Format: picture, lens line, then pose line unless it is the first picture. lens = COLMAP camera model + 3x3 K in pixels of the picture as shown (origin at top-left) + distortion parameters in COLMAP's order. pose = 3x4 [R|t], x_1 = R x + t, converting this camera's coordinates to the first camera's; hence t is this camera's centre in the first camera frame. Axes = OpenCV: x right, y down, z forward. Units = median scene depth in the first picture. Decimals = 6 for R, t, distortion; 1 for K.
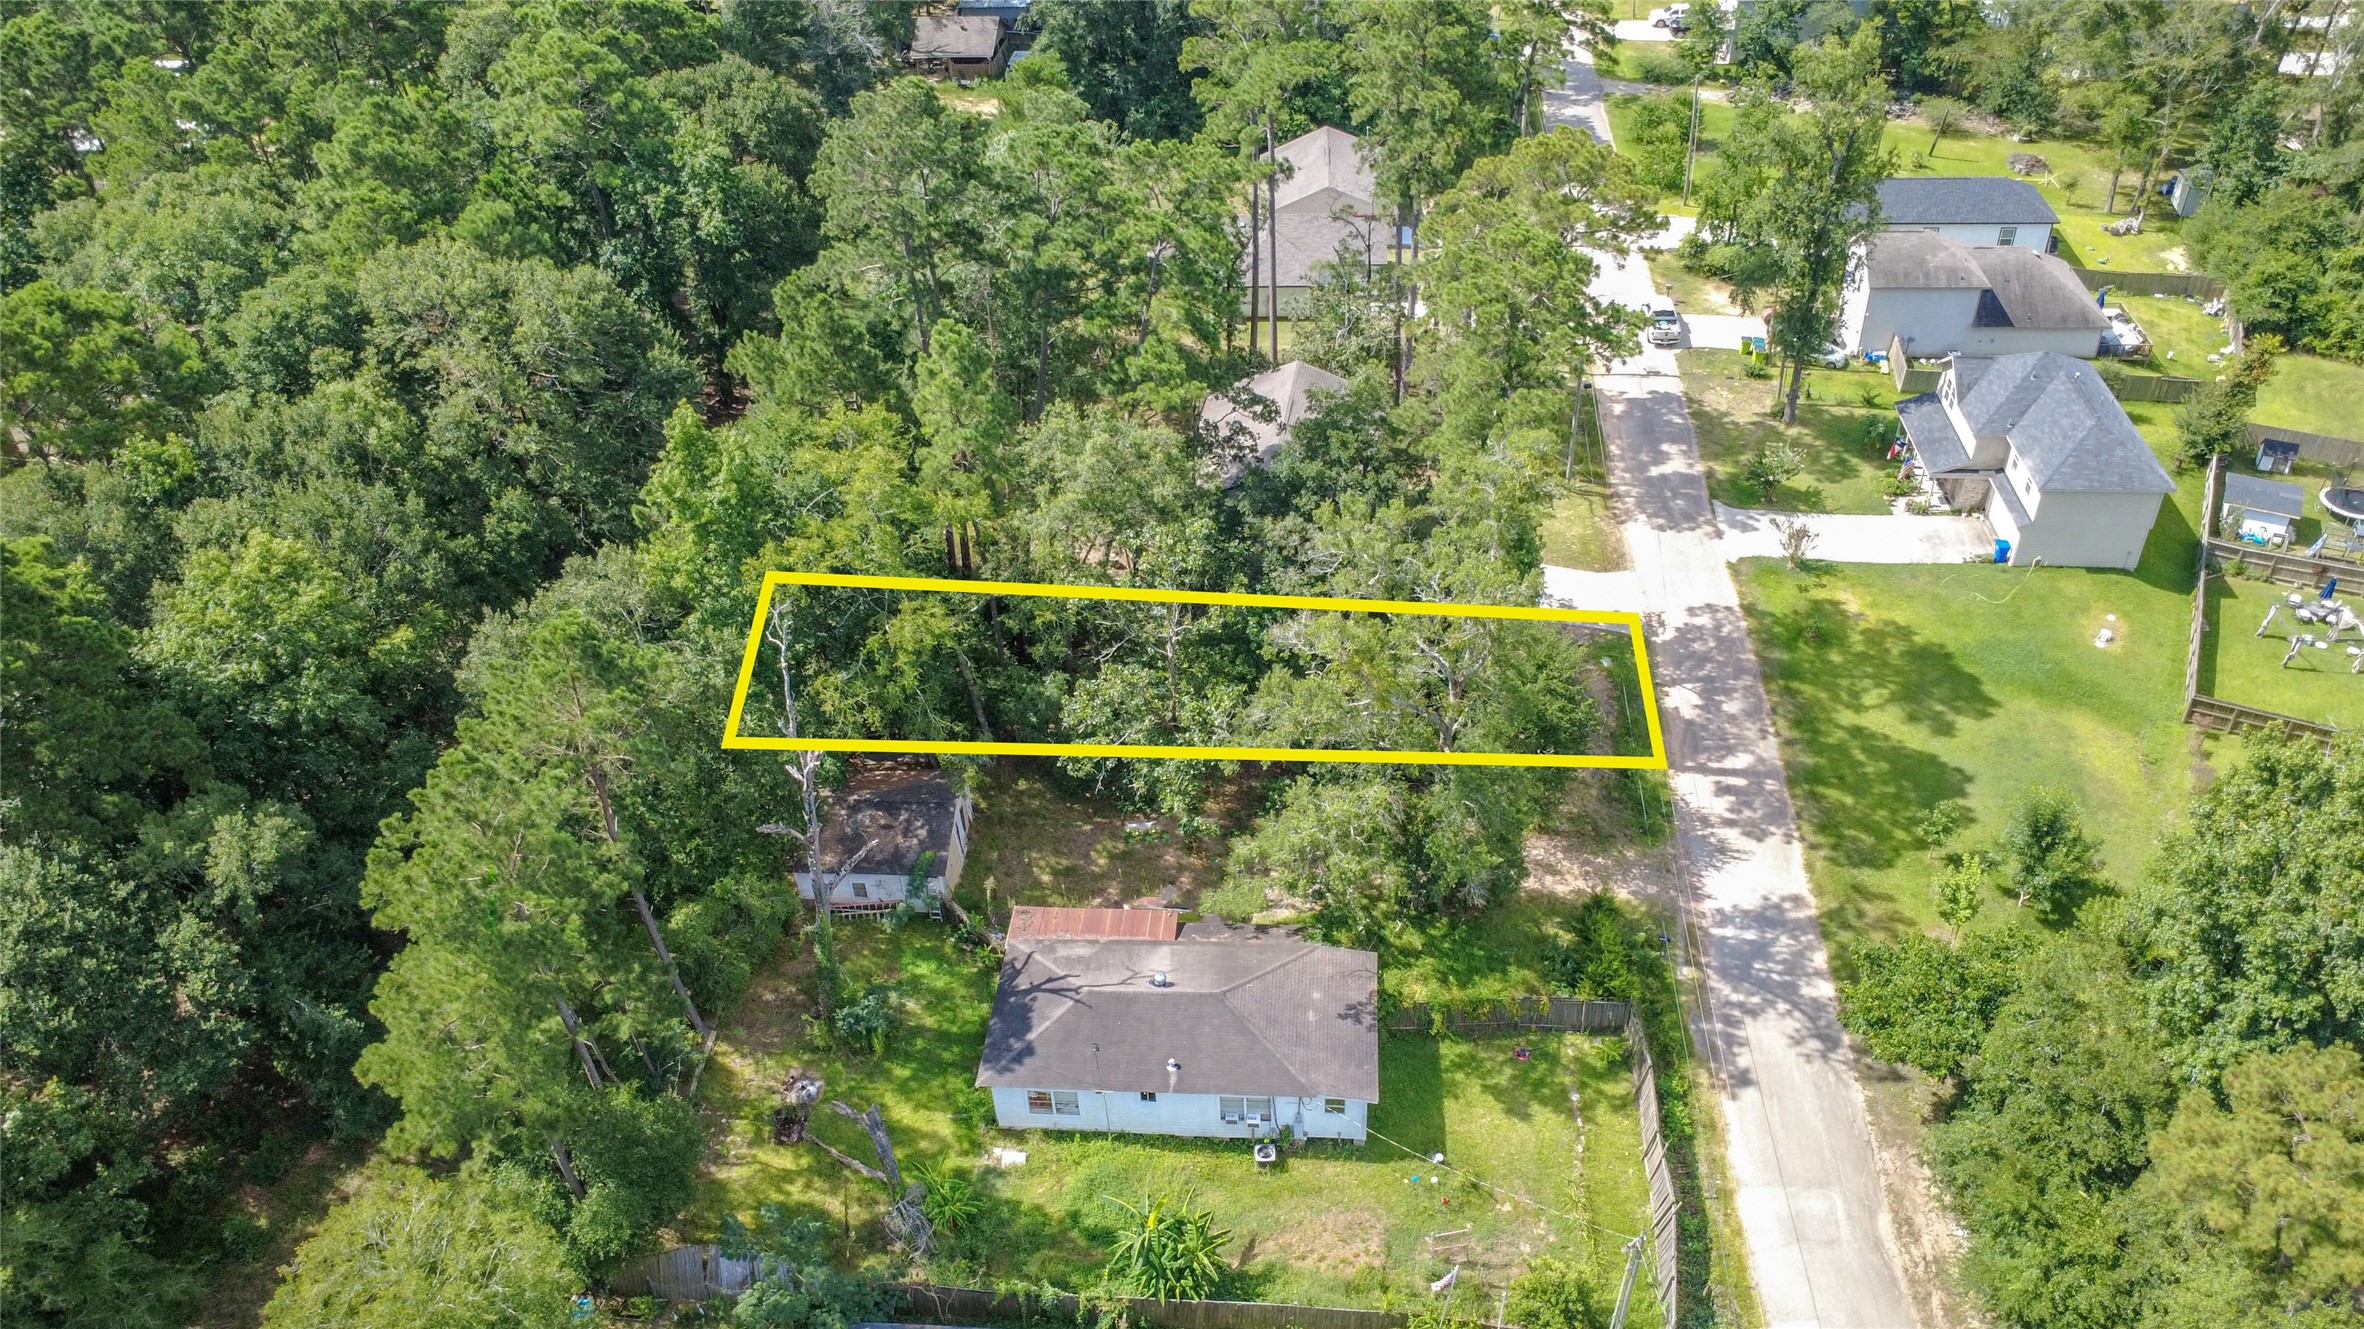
lens RADIAL K [[1691.3, 0, 1176.5], [0, 1691.3, 672.7], [0, 0, 1]] dist [0.002309, -0.001461]
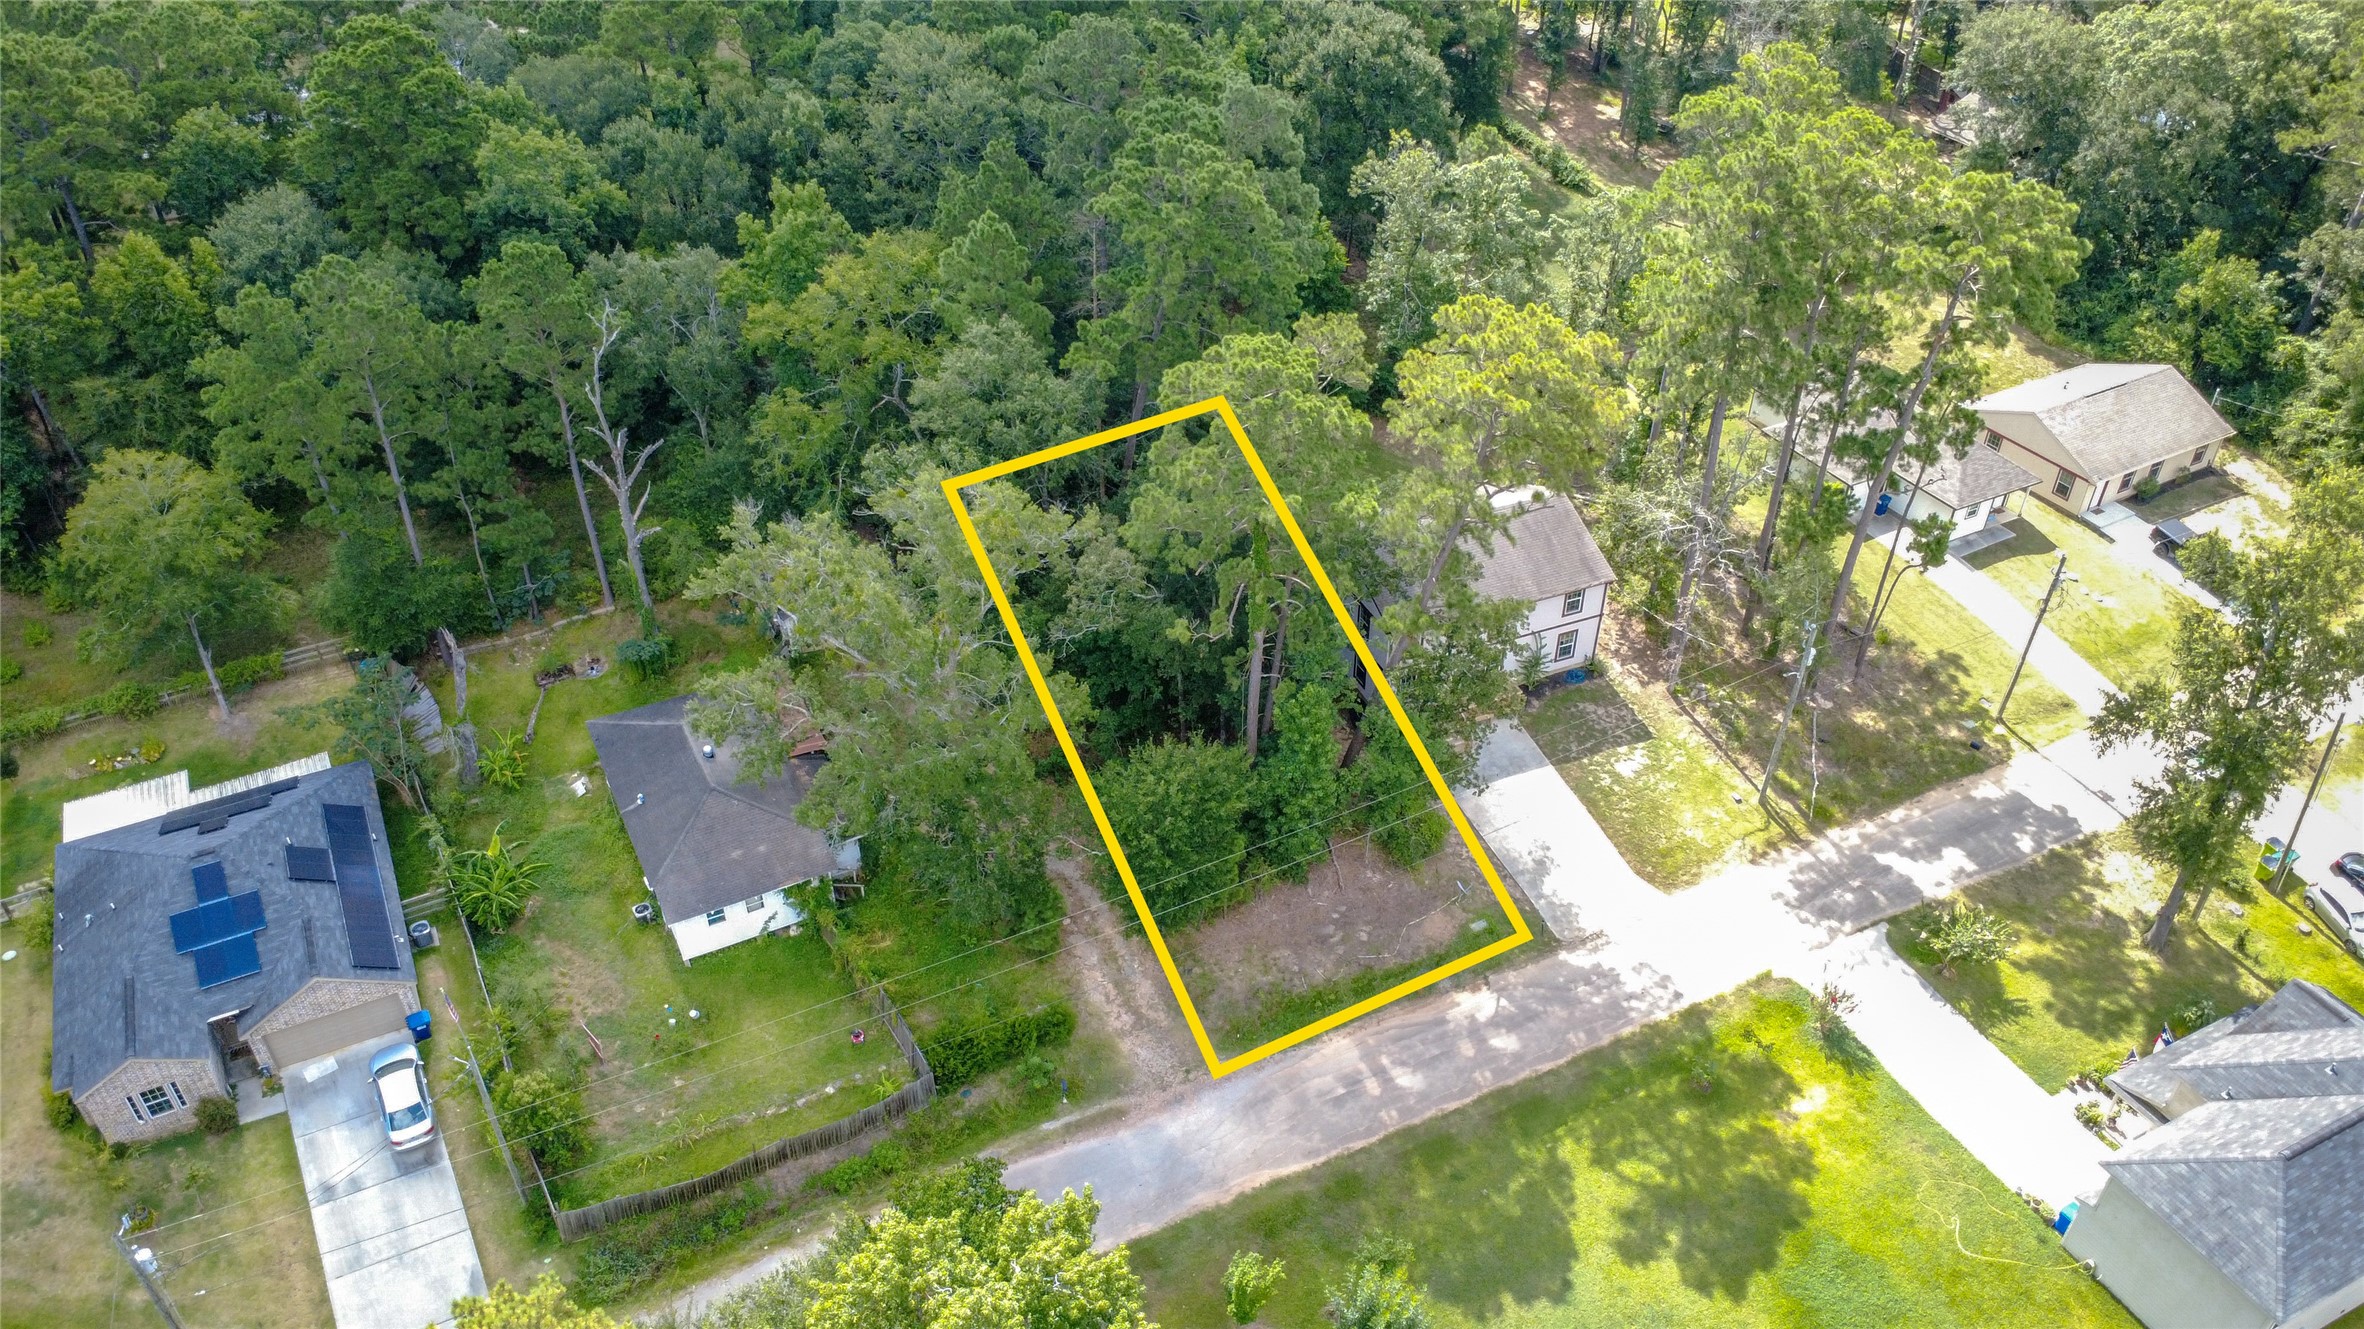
lens RADIAL K [[1691.3, 0, 1174.0], [0, 1691.3, 665.3], [0, 0, 1]] dist [0.002309, -0.001461]
pose [[0.534441, 0.543136, -0.647593, 0.754476], [-0.533652, 0.811001, 0.239778, -0.271439], [0.655430, 0.217442, 0.723278, 0.297076]]
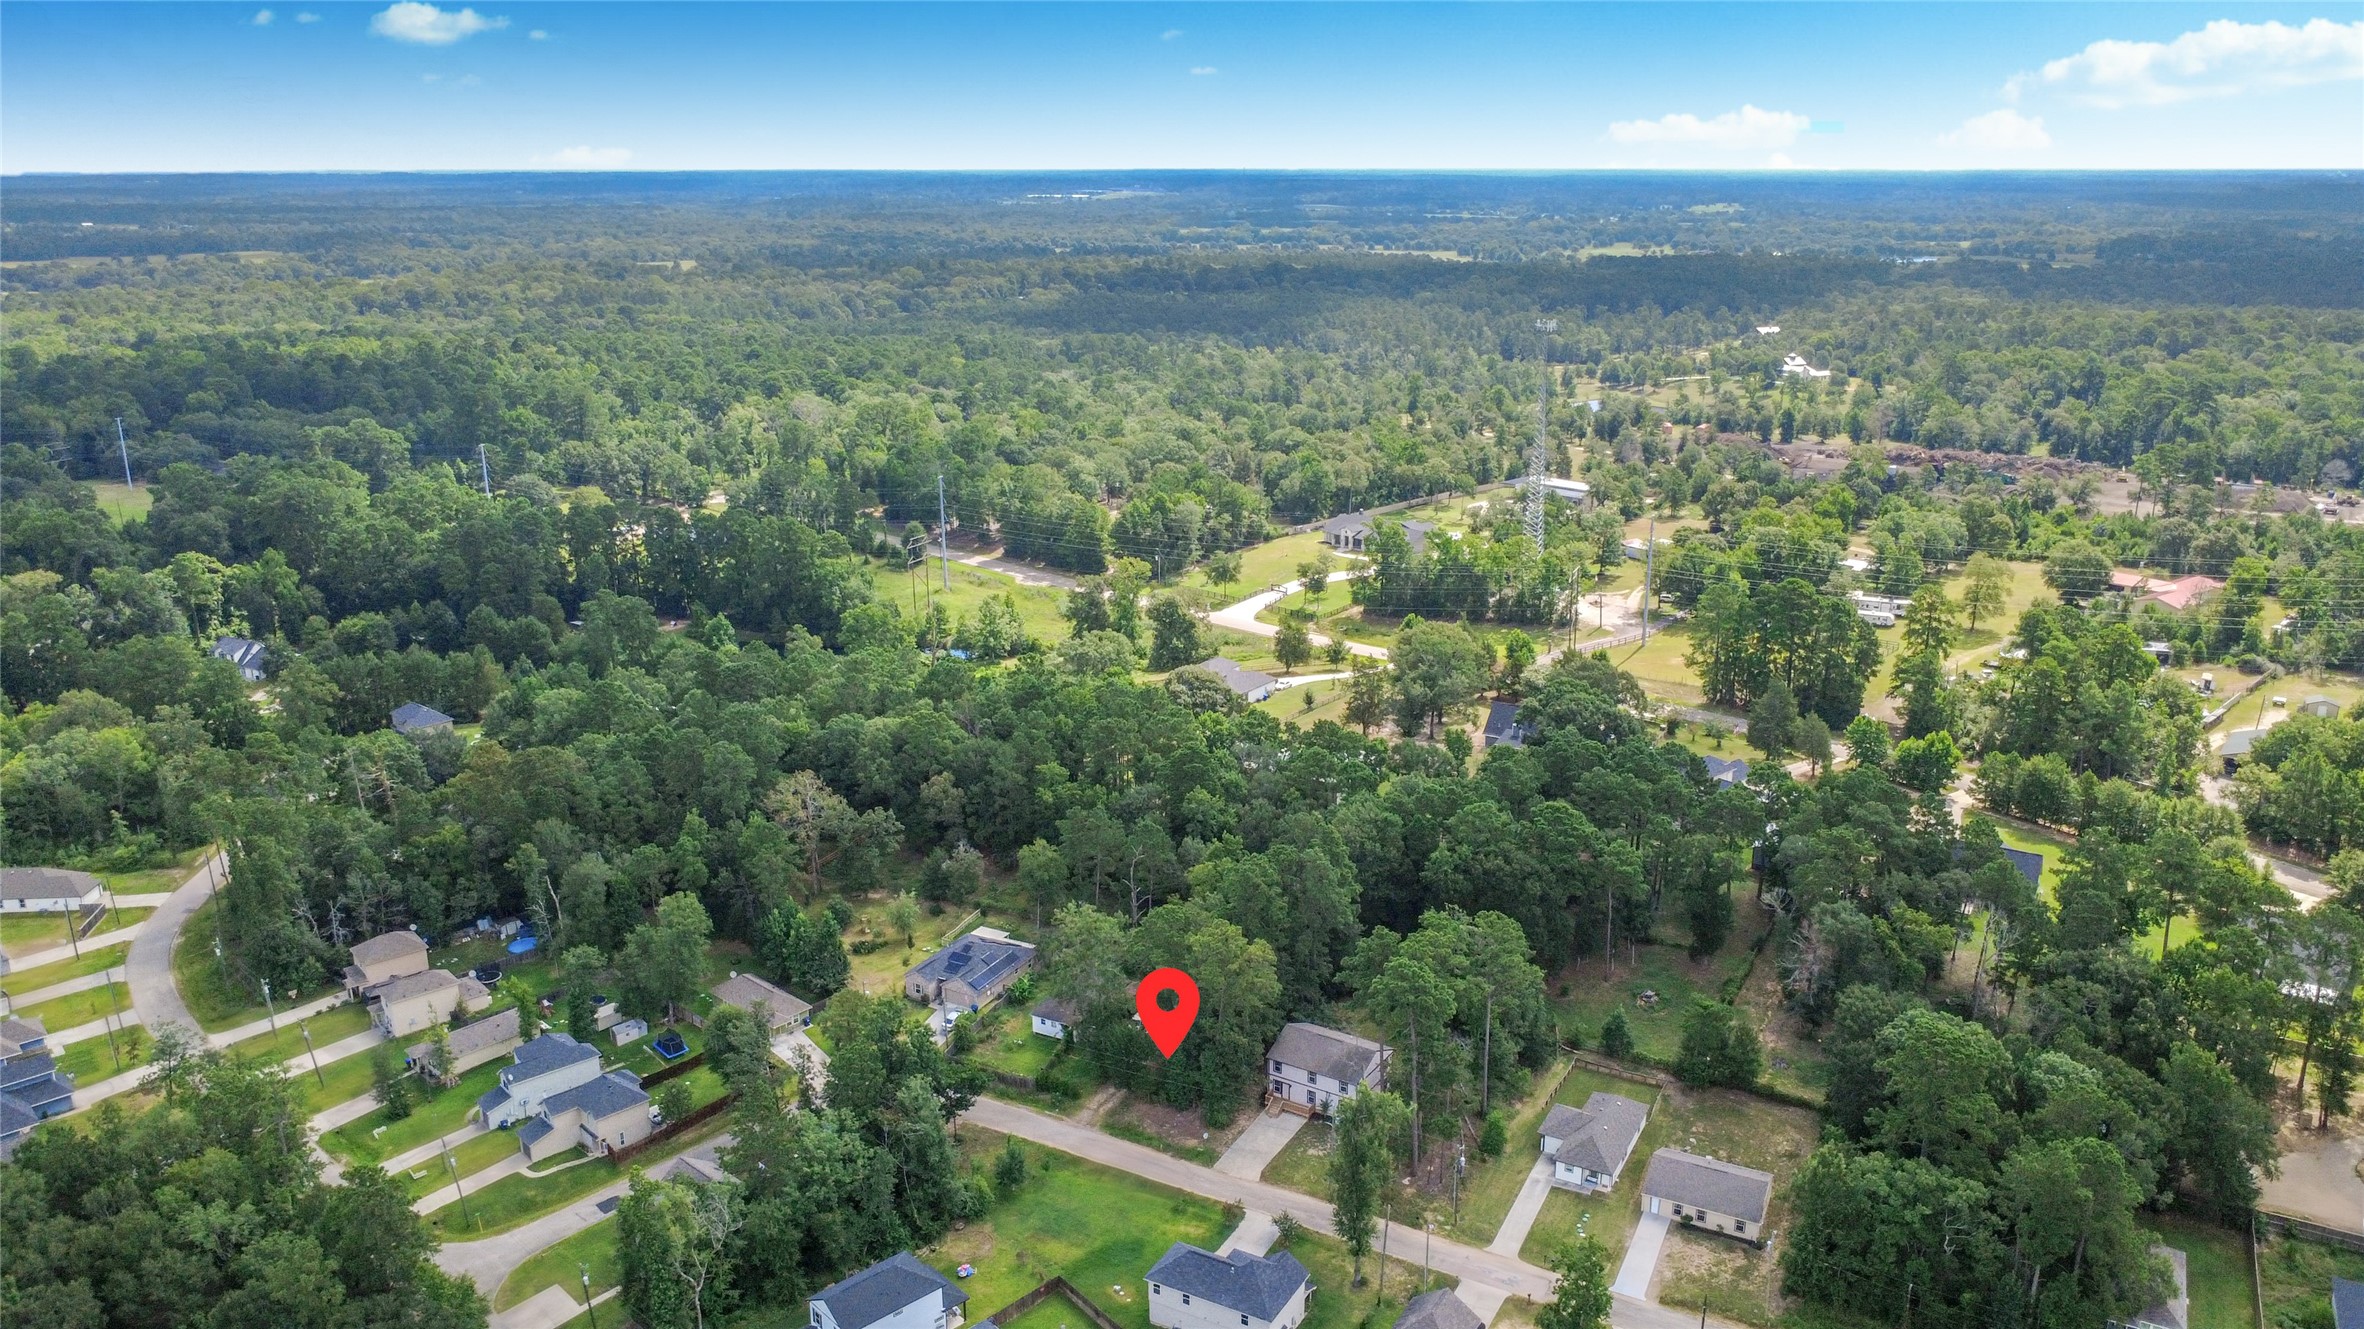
lens RADIAL K [[1691.3, 0, 1186.8], [0, 1691.3, 669.8], [0, 0, 1]] dist [0.002309, -0.001461]
pose [[-0.386357, 0.301070, -0.871829, 2.359310], [-0.555731, 0.678406, 0.480551, -1.754345], [0.736133, 0.670166, -0.094793, 0.878841]]
